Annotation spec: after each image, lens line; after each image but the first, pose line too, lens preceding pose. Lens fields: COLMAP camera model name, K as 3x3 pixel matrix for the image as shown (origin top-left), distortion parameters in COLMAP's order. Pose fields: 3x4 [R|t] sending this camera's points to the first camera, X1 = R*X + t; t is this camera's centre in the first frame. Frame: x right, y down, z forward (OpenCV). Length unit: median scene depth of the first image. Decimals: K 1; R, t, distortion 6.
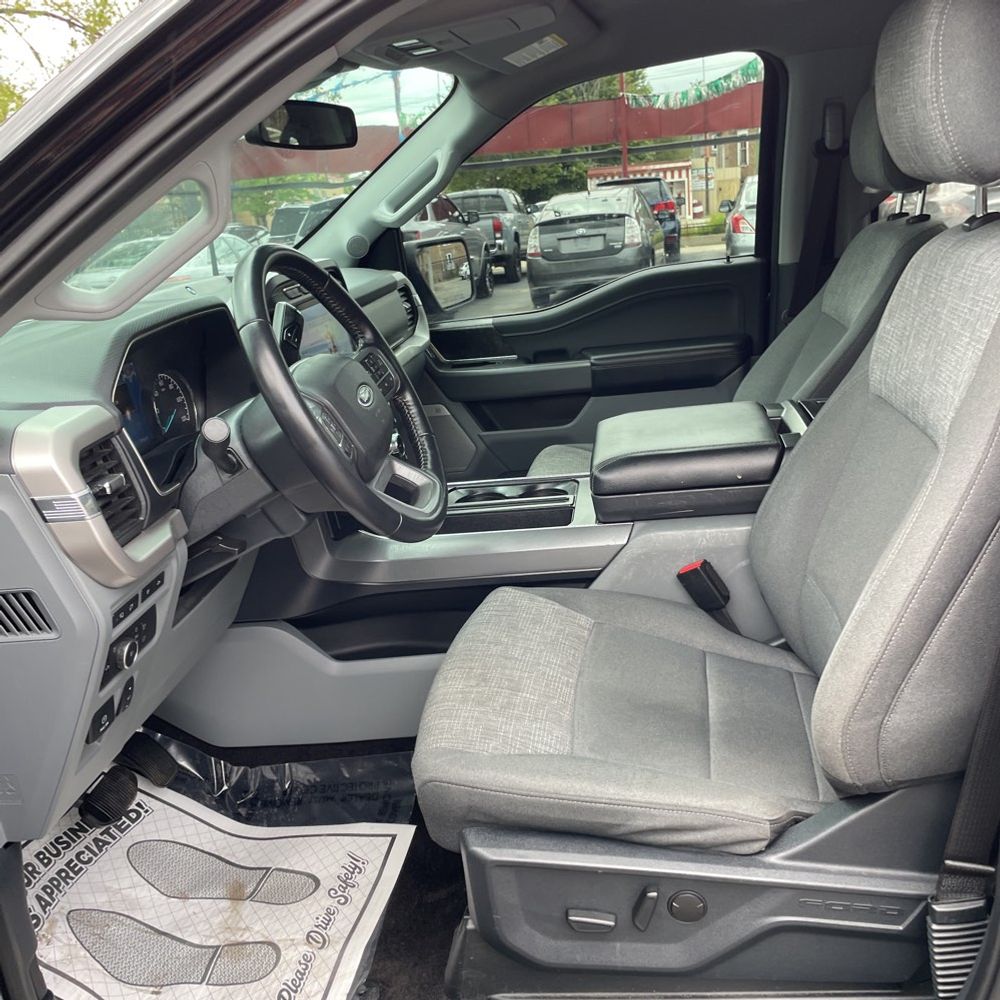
lens RADIAL K [[998.3, 0, 500.0], [0, 998.3, 500.0], [0, 0, 1]] dist [0.092763, -0.124146]
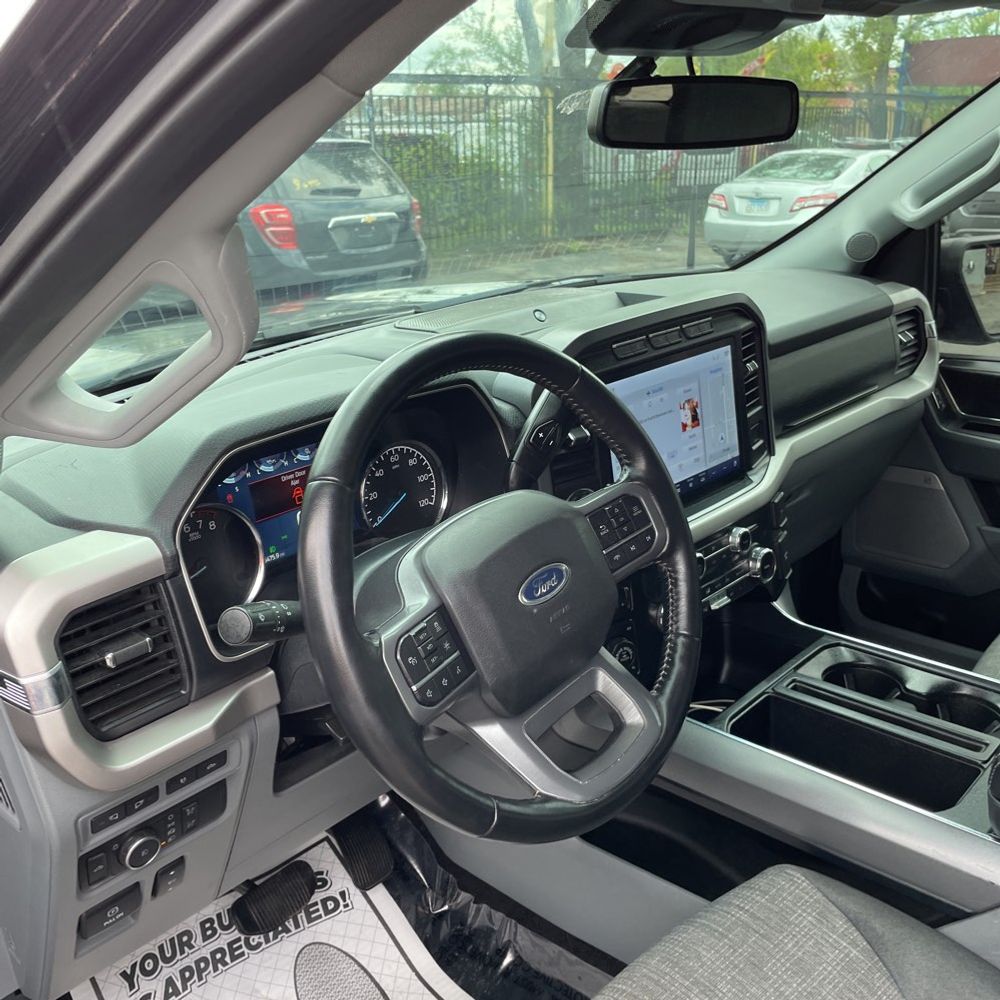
lens RADIAL K [[998.3, 0, 500.0], [0, 998.3, 500.0], [0, 0, 1]] dist [0.092763, -0.124146]
pose [[0.803459, 0.263339, -0.533953, 0.145287], [-0.213953, 0.964658, 0.153814, -0.213338], [0.555587, -0.009343, 0.831406, 0.388140]]
